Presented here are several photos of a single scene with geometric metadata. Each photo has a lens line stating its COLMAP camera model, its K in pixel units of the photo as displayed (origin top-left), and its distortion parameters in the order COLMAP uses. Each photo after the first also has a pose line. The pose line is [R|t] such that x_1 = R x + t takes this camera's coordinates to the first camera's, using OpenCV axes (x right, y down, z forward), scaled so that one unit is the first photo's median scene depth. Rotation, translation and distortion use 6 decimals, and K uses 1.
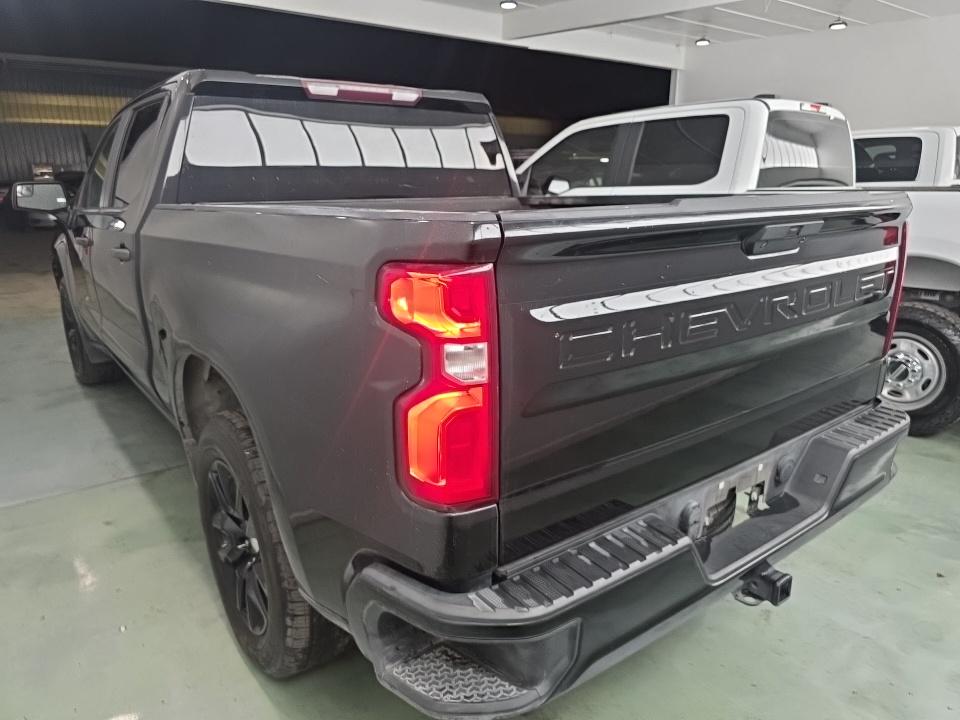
lens RADIAL K [[642.4, 0, 480.0], [0, 642.4, 360.0], [0, 0, 1]] dist [0.029383, -0.002057]
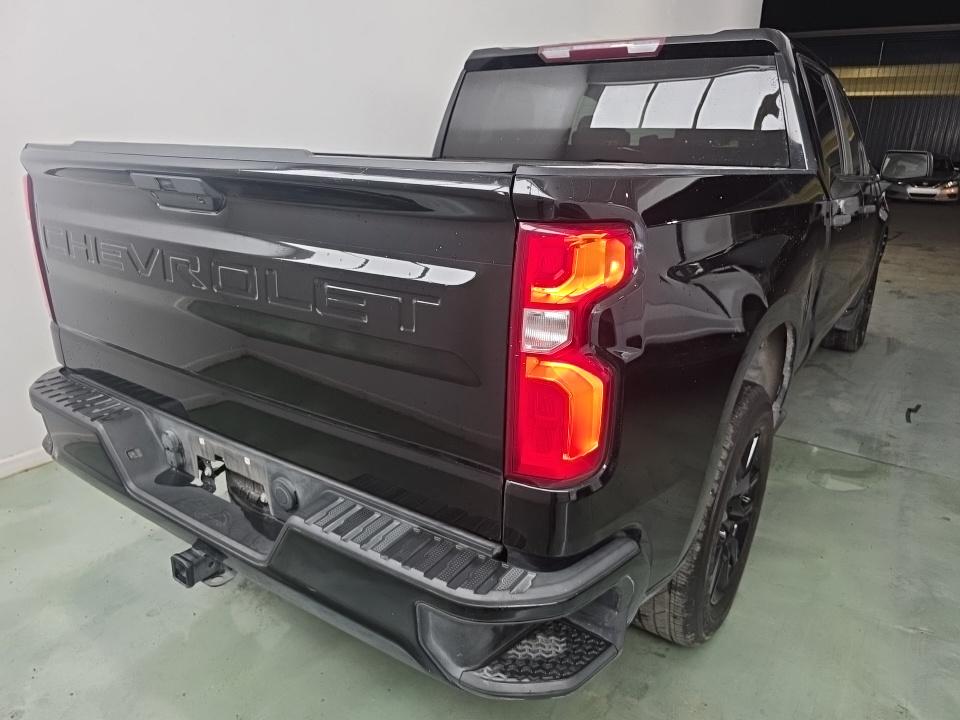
lens RADIAL K [[642.4, 0, 480.0], [0, 642.4, 360.0], [0, 0, 1]] dist [0.029383, -0.002057]
pose [[0.320080, 0.313464, -0.894030, 0.842097], [-0.281846, 0.932456, 0.226030, -0.165914], [0.904495, 0.179631, 0.386809, 0.605022]]
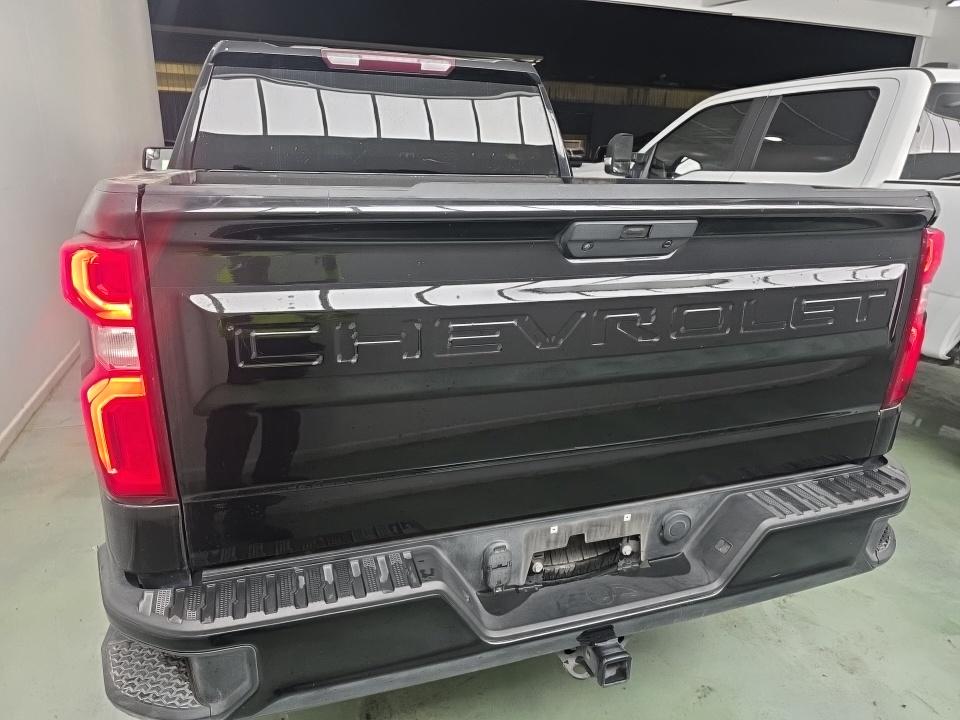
lens RADIAL K [[631.6, 0, 475.3], [0, 631.6, 357.8], [0, 0, 1]] dist [0.051960, -0.045856]
pose [[0.947381, 0.126043, -0.294248, 0.303648], [-0.115864, 0.991911, 0.051848, -0.036035], [0.298403, -0.015028, 0.954322, 0.114691]]
